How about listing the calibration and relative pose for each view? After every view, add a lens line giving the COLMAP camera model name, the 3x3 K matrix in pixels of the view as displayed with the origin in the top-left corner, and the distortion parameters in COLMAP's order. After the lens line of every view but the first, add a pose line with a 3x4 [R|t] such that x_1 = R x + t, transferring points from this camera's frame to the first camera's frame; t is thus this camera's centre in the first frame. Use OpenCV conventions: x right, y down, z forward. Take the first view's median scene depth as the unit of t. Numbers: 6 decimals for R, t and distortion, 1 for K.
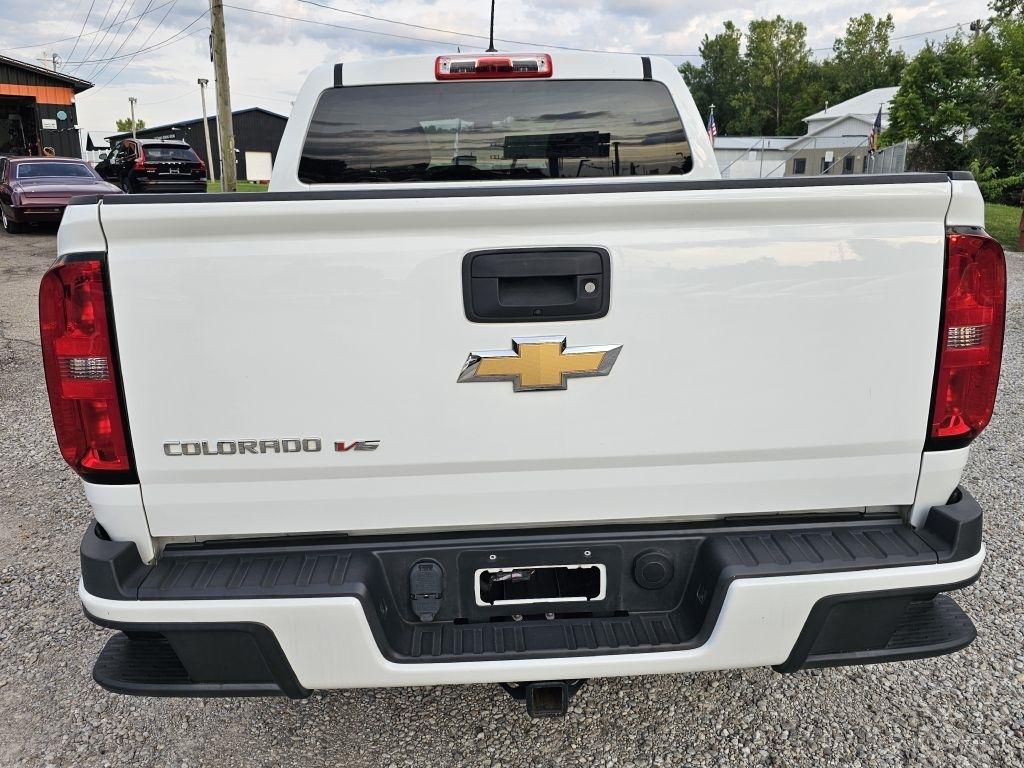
lens RADIAL K [[866.6, 0, 512.0], [0, 866.6, 384.0], [0, 0, 1]] dist [0.076745, -0.084597]
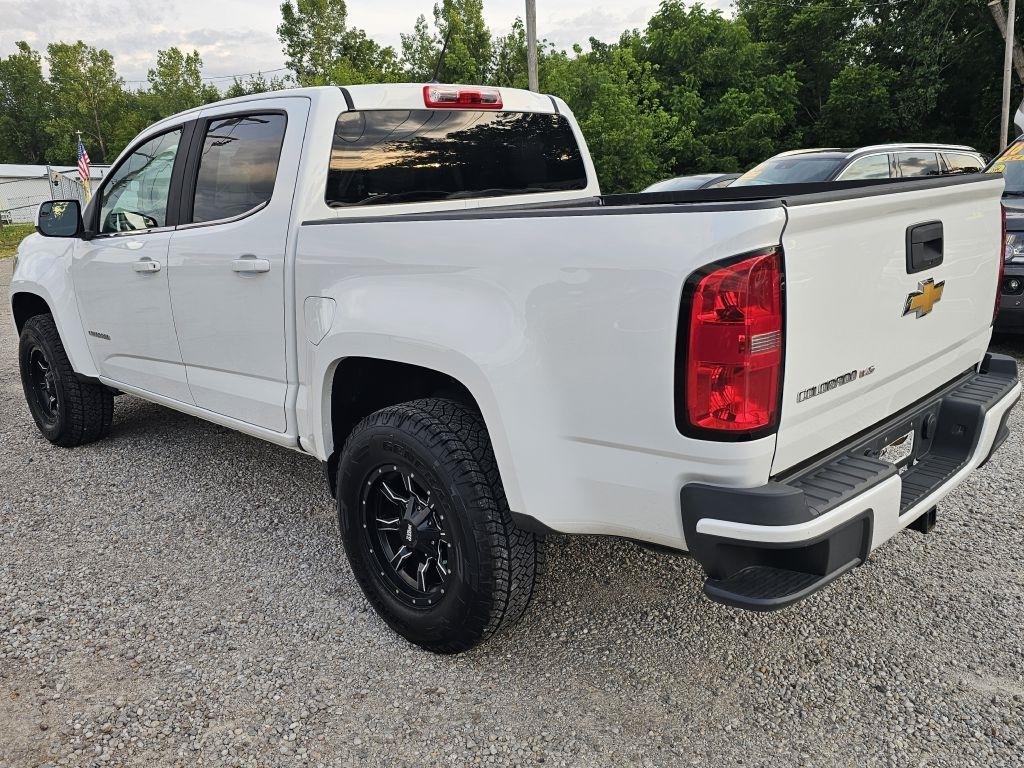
lens RADIAL K [[869.8, 0, 505.2], [0, 869.8, 380.6], [0, 0, 1]] dist [0.084166, -0.098580]
pose [[0.726628, -0.169117, 0.665891, -0.069532], [0.193419, 0.980383, 0.037927, -0.003575], [-0.659242, 0.101237, 0.745084, 0.014640]]
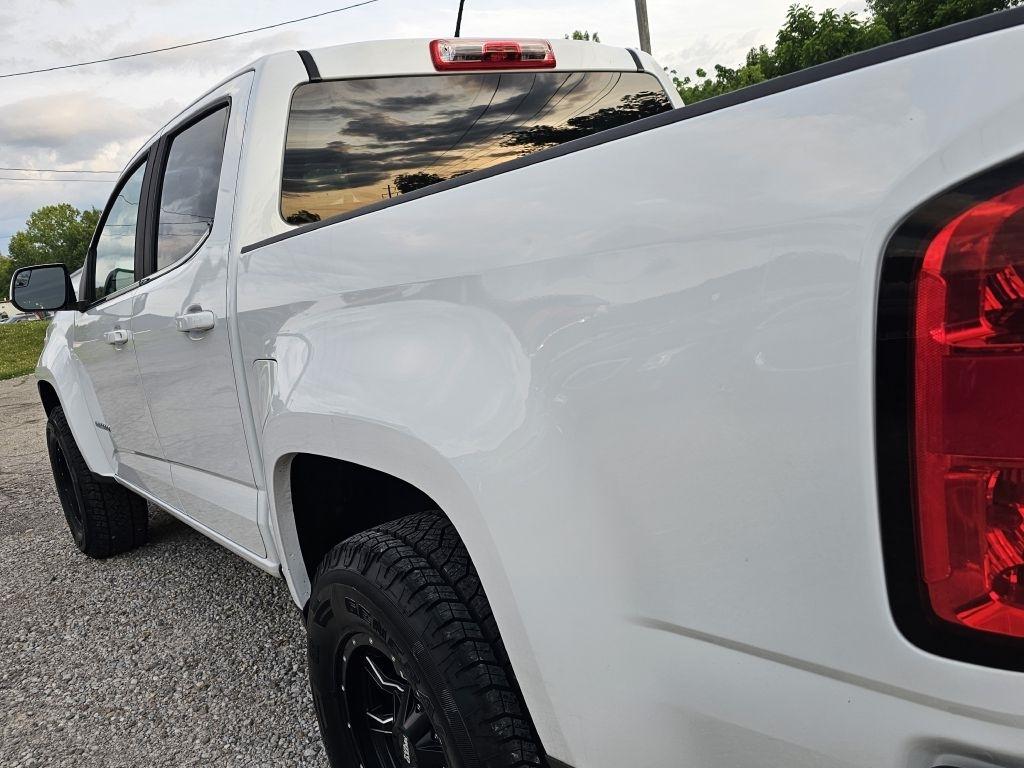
lens RADIAL K [[866.6, 0, 512.0], [0, 866.6, 384.0], [0, 0, 1]] dist [0.076745, -0.084597]
pose [[0.812663, -0.198079, 0.548036, -0.043246], [0.266269, 0.962759, -0.046866, -0.003649], [-0.518343, 0.184011, 0.835141, 0.035054]]
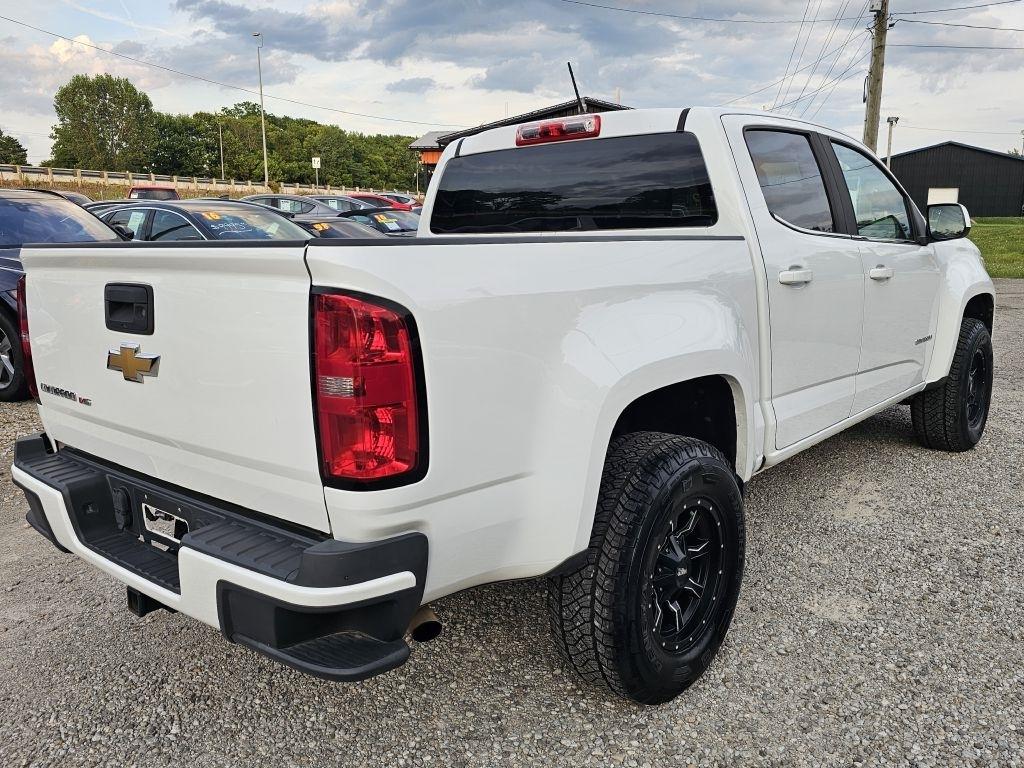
lens RADIAL K [[869.8, 0, 505.2], [0, 869.8, 380.6], [0, 0, 1]] dist [0.084166, -0.098580]
pose [[0.705979, 0.129854, -0.696227, 0.065841], [-0.161723, 0.986633, 0.020030, -0.005432], [0.689522, 0.098455, 0.717542, 0.016681]]
